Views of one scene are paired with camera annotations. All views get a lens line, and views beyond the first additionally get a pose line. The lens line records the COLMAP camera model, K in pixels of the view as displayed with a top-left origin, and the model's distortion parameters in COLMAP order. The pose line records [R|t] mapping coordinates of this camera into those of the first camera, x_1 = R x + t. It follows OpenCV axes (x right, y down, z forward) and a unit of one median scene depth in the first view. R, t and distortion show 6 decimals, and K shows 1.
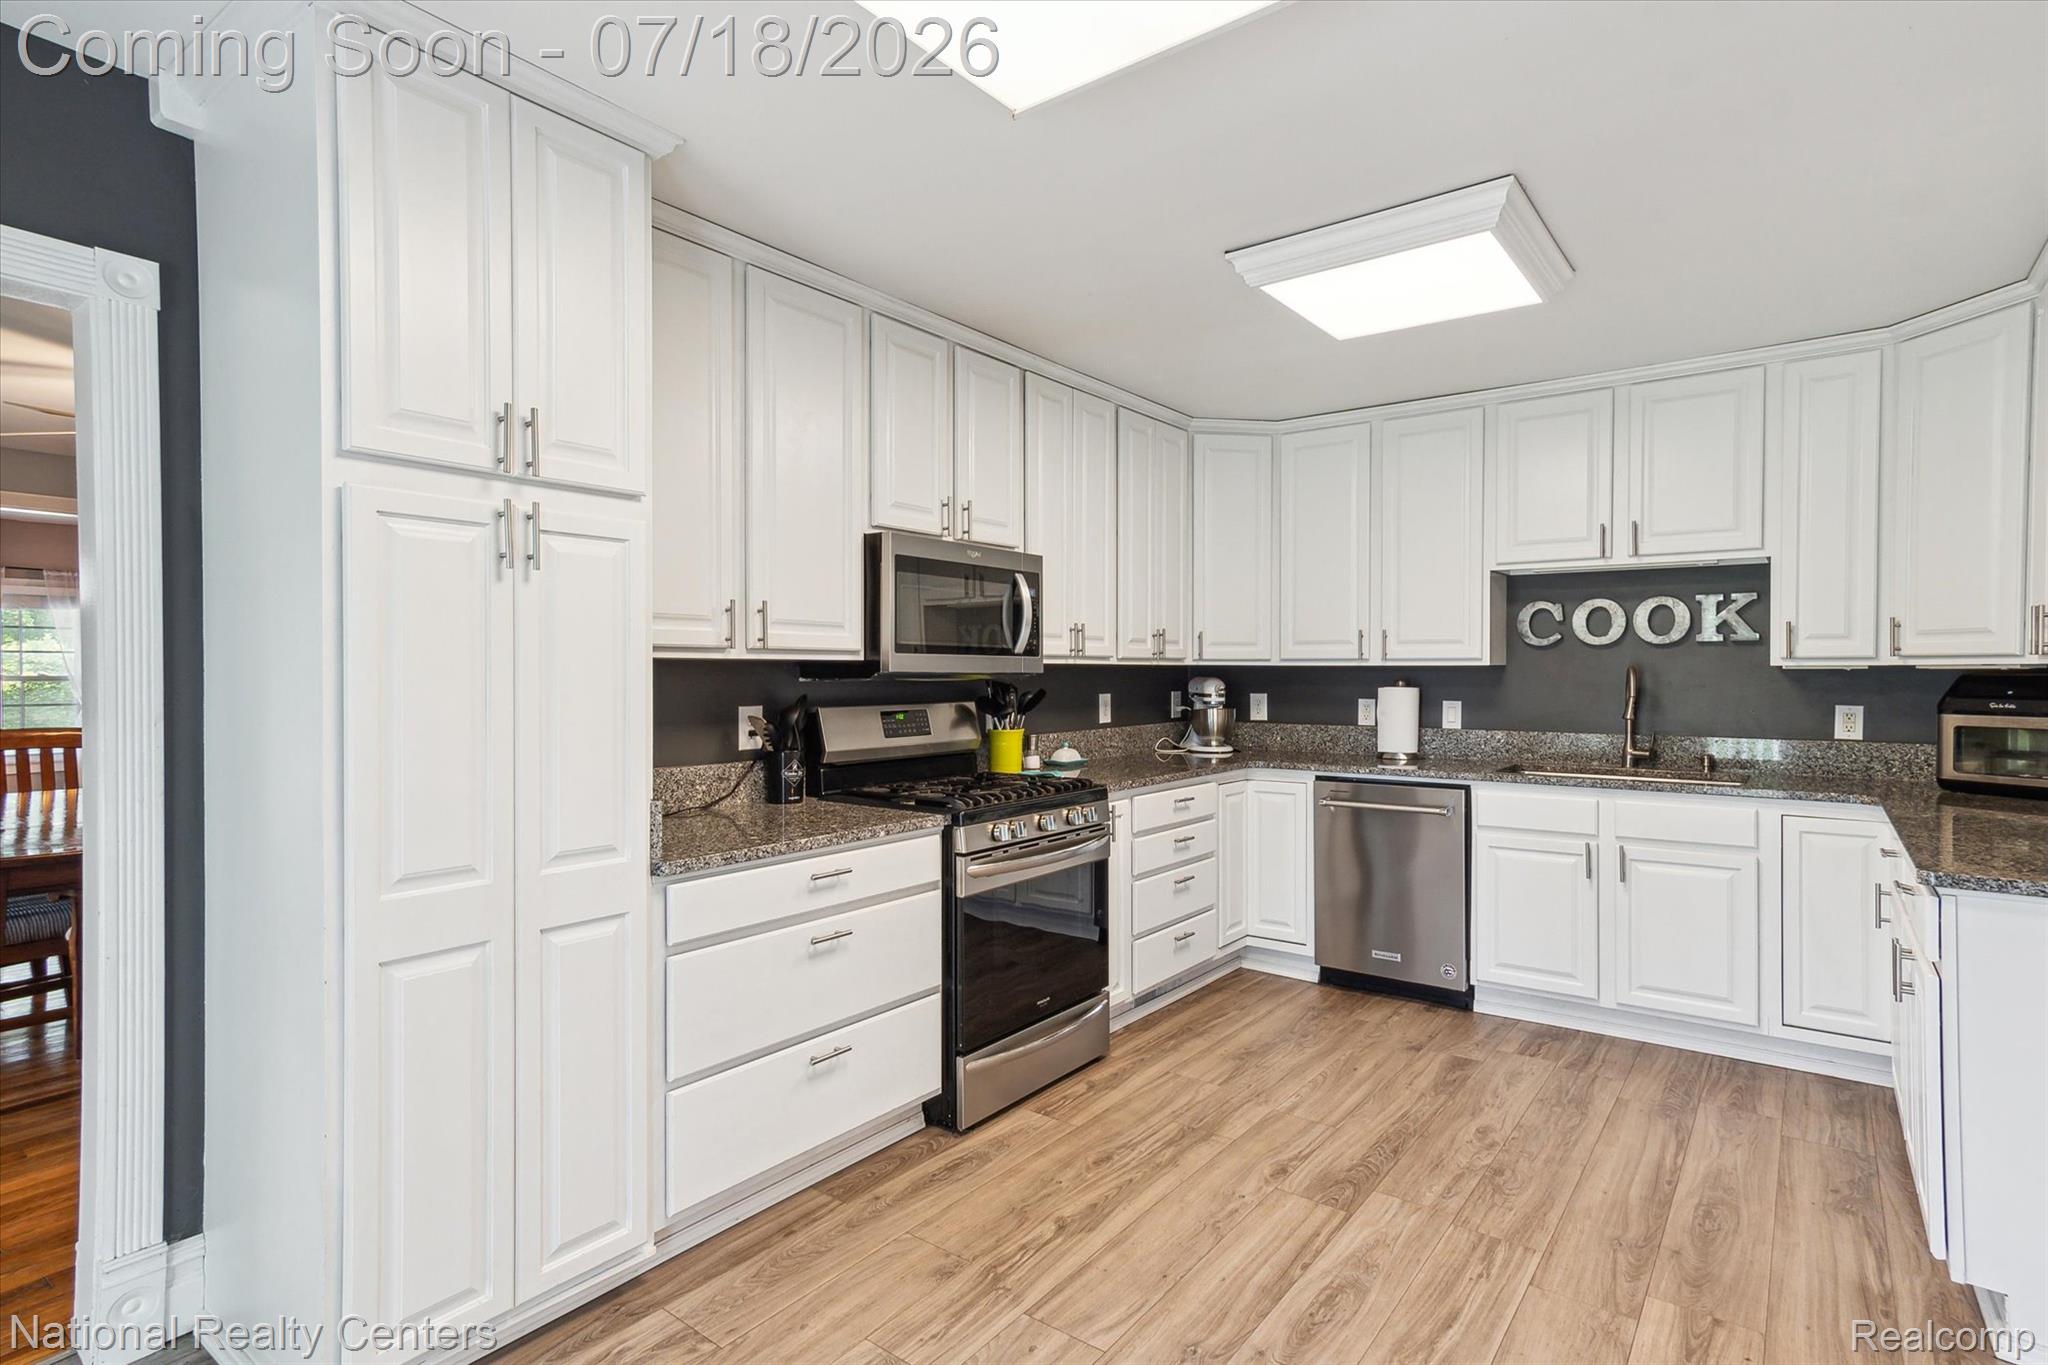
lens RADIAL K [[1039.5, 0, 1015.8], [0, 1039.5, 682.8], [0, 0, 1]] dist [-0.003337, 0.004983]
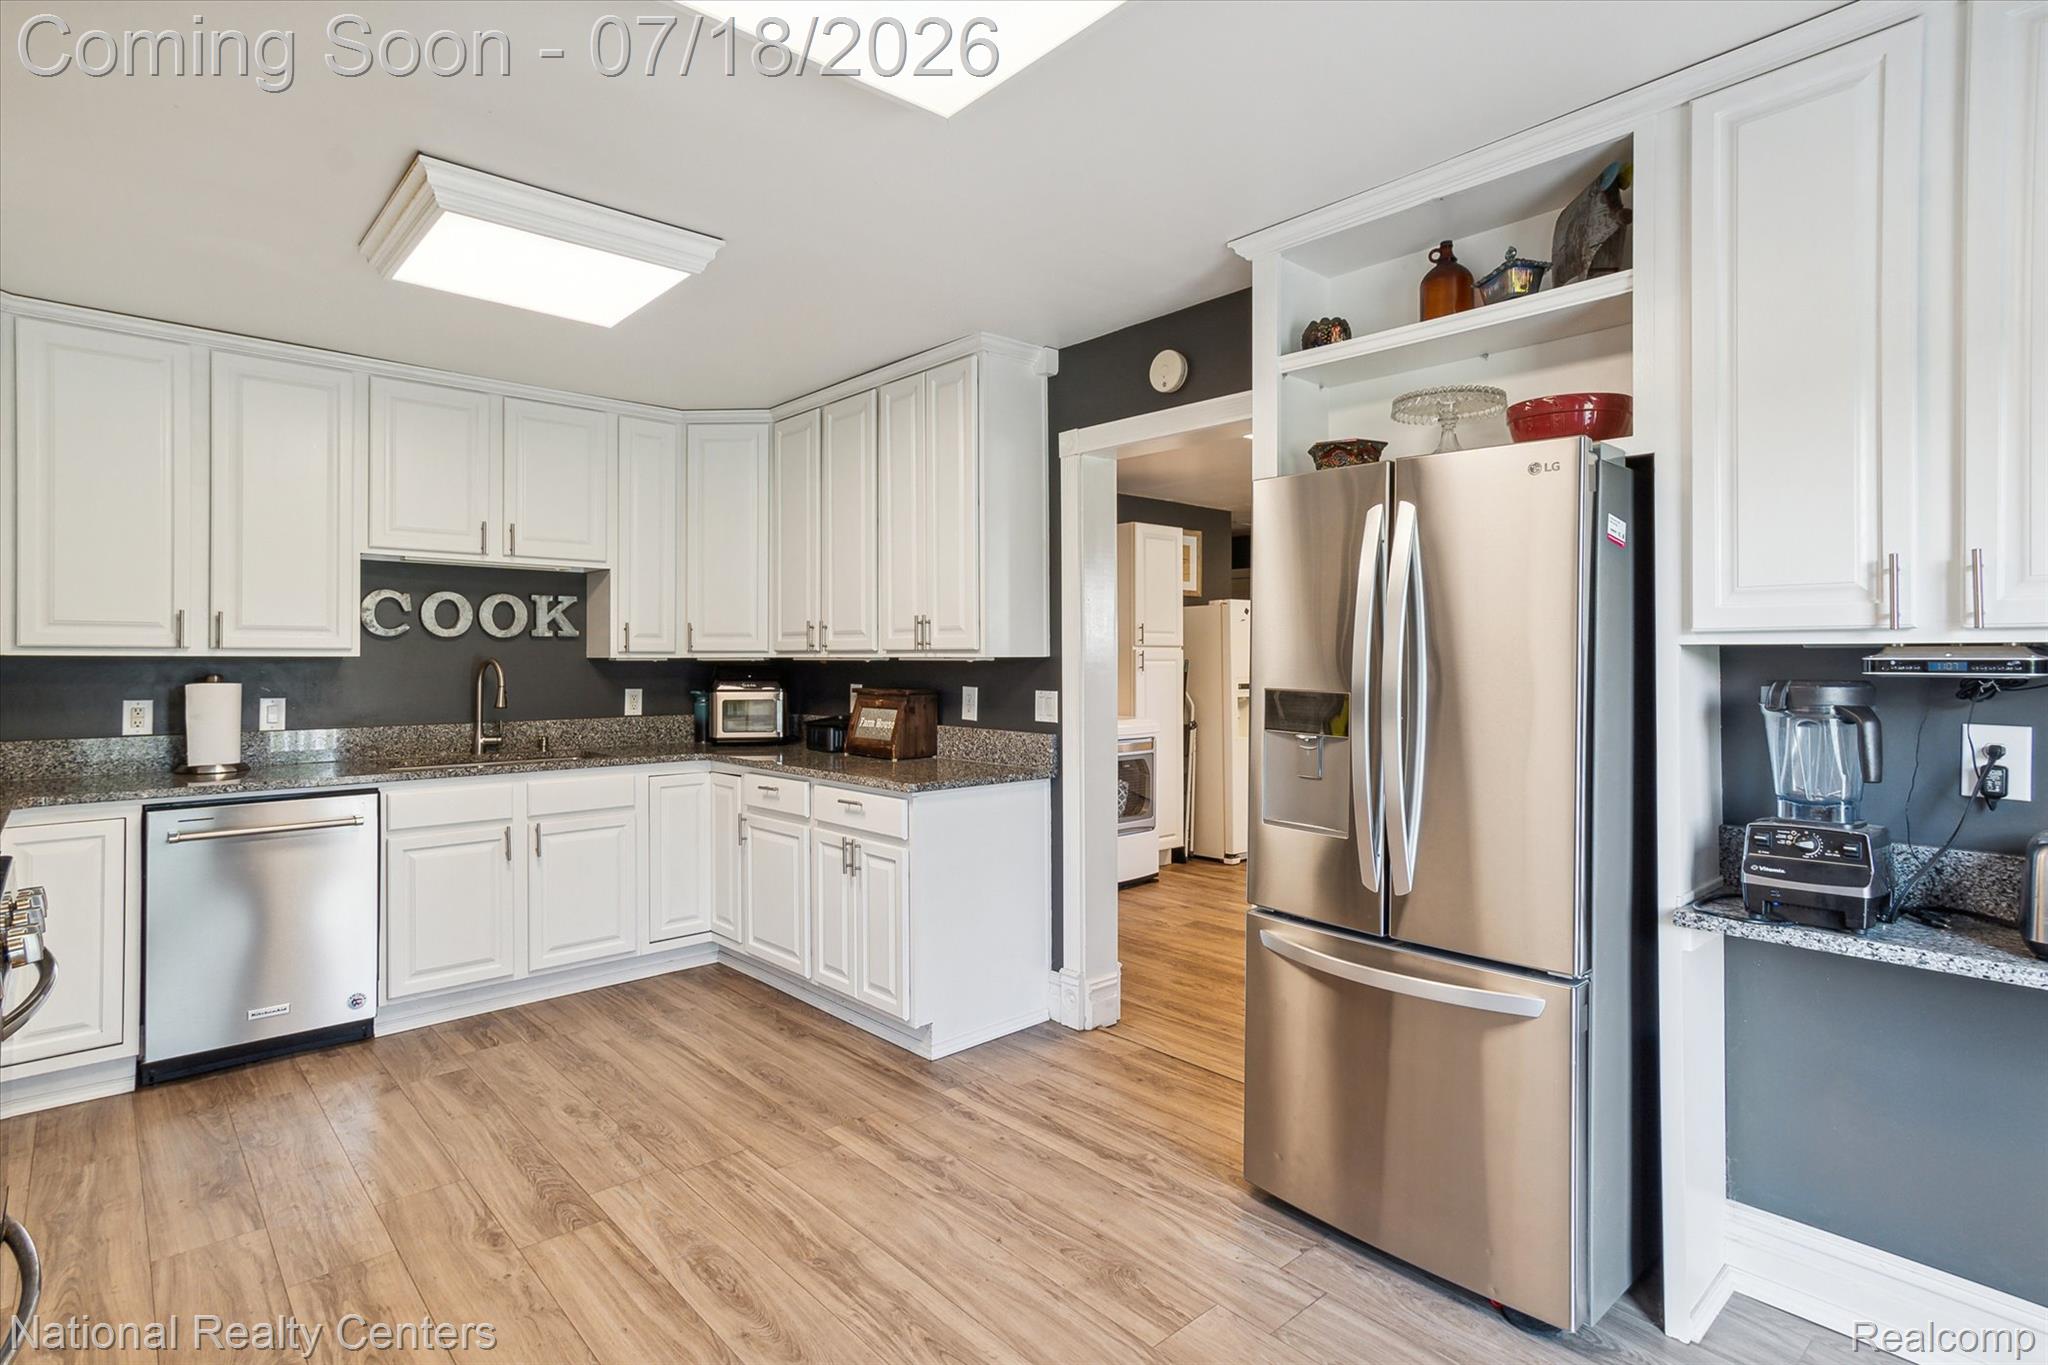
lens RADIAL K [[1039.5, 0, 1043.4], [0, 1039.5, 654.5], [0, 0, 1]] dist [-0.003337, 0.004983]
pose [[0.159333, 0.006476, 0.987204, -0.372706], [0.013074, 0.999877, -0.008670, -0.003183], [-0.987138, 0.014288, 0.159228, 0.279193]]
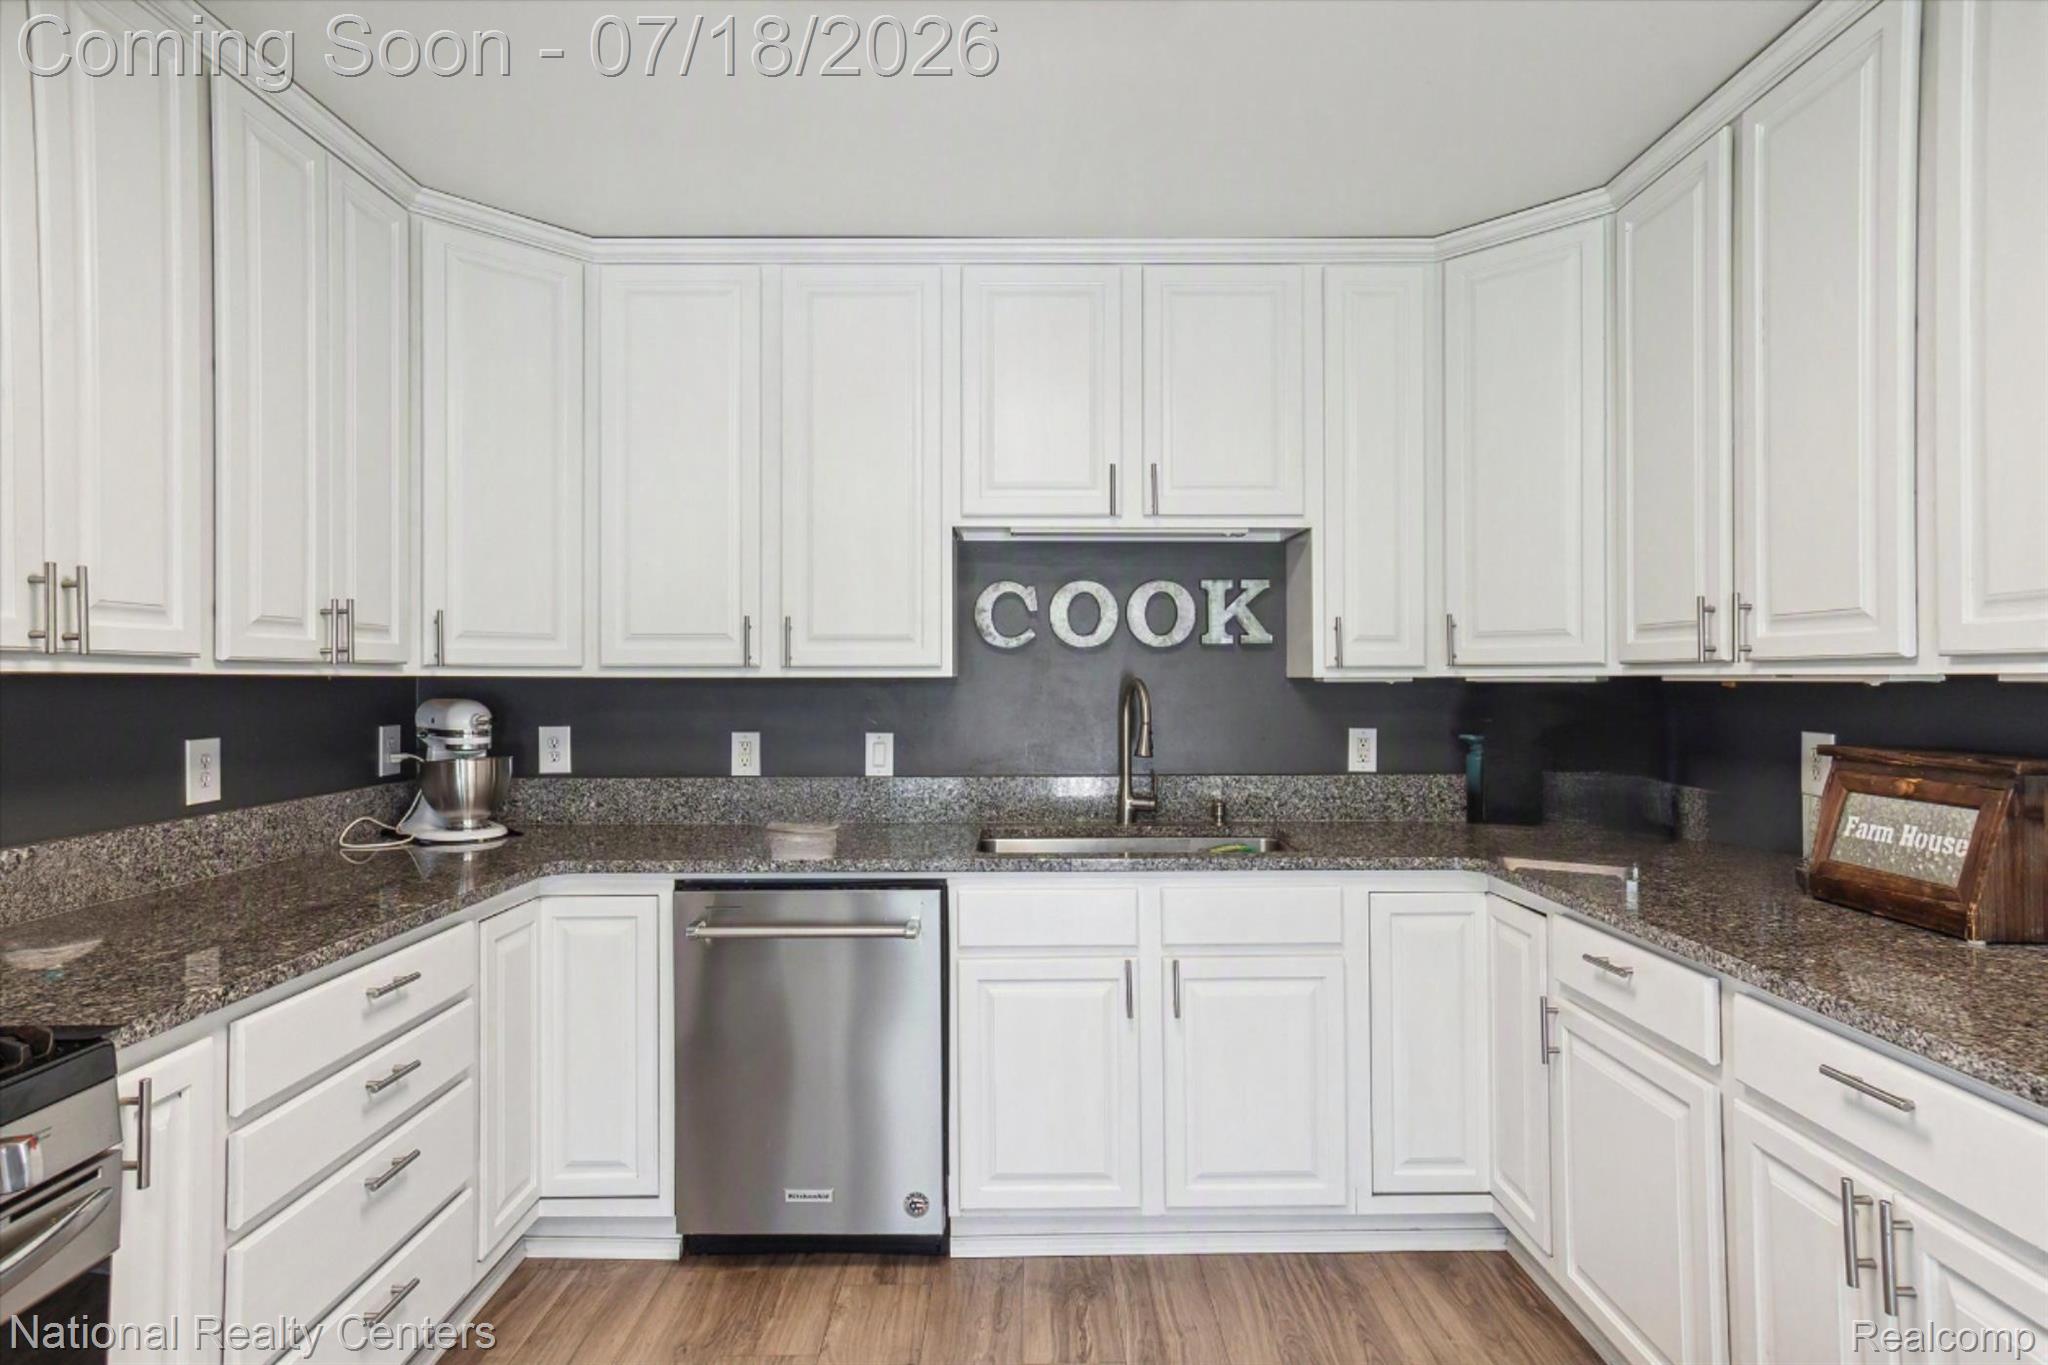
lens RADIAL K [[1082.3, 0, 1021.8], [0, 1082.3, 677.3], [0, 0, 1]] dist [-0.000555, 0.010091]
pose [[0.790378, 0.001077, 0.612618, 0.094477], [0.009711, 0.999851, -0.014287, -0.007481], [-0.612542, 0.017242, 0.790250, 0.488580]]
